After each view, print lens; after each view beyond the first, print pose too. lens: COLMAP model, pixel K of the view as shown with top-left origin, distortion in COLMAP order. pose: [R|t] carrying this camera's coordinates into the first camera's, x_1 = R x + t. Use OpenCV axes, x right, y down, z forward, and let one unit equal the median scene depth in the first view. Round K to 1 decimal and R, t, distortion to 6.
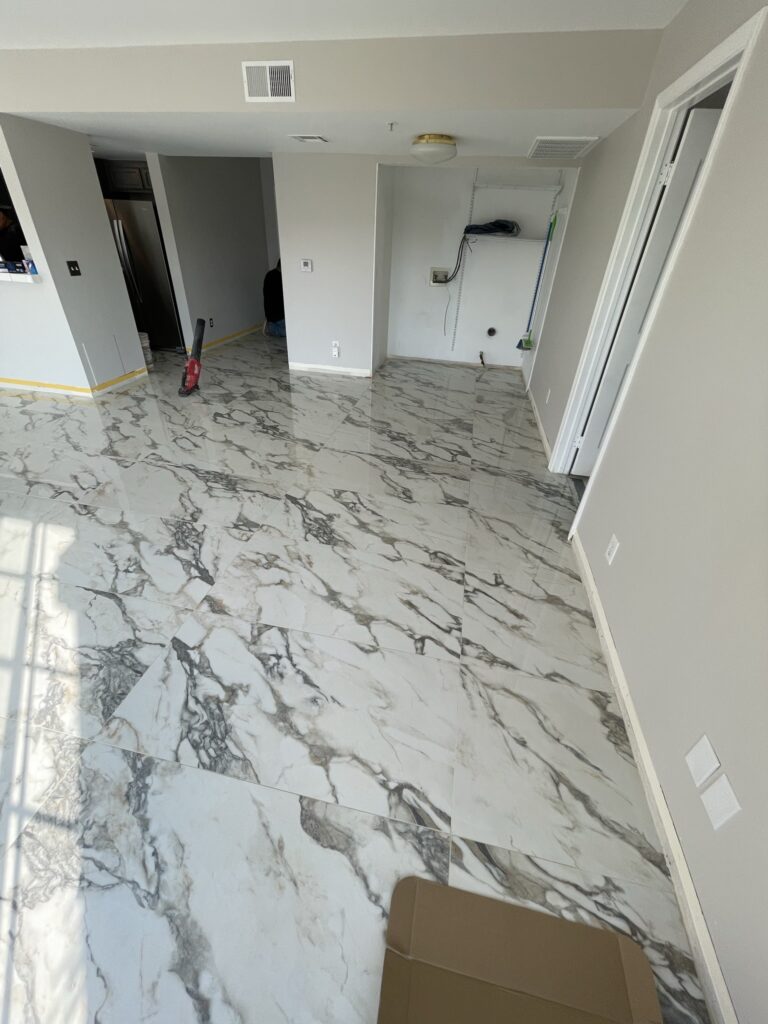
lens RADIAL K [[415.5, 0, 383.8], [0, 415.5, 510.0], [0, 0, 1]] dist [-0.004318, 0.000676]
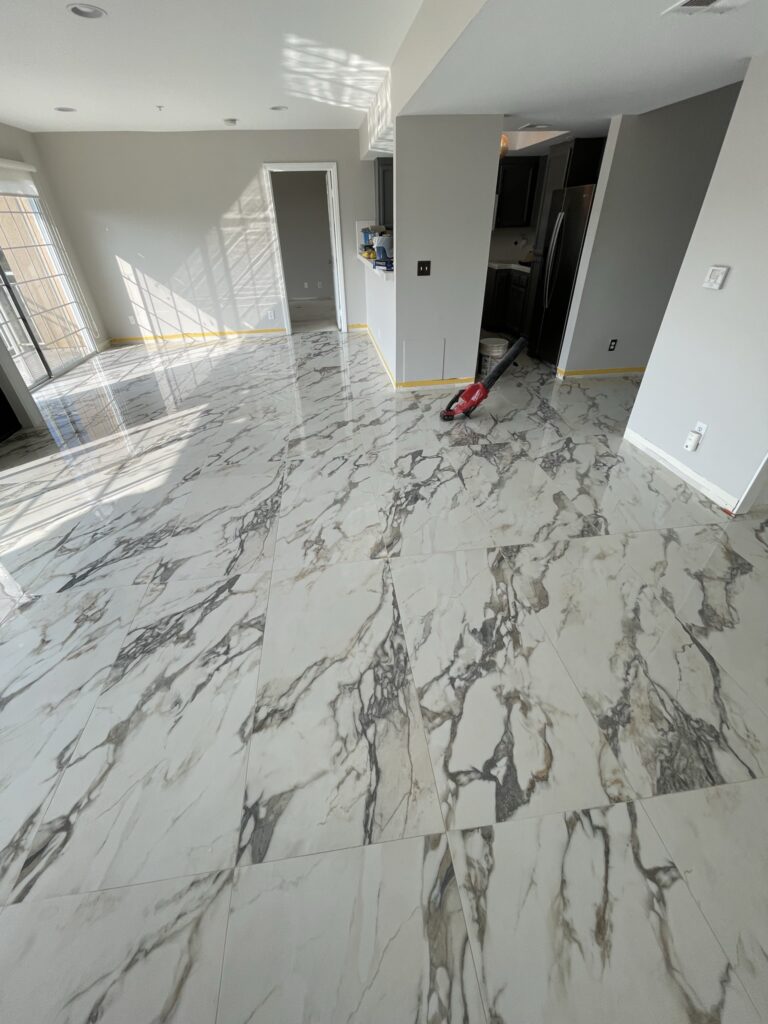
lens RADIAL K [[415.5, 0, 380.2], [0, 415.5, 509.0], [0, 0, 1]] dist [-0.004318, 0.000676]
pose [[0.321417, 0.499882, -0.804244, 0.312220], [-0.490839, 0.814256, 0.309941, -0.388106], [0.809795, 0.295134, 0.507077, 0.608589]]
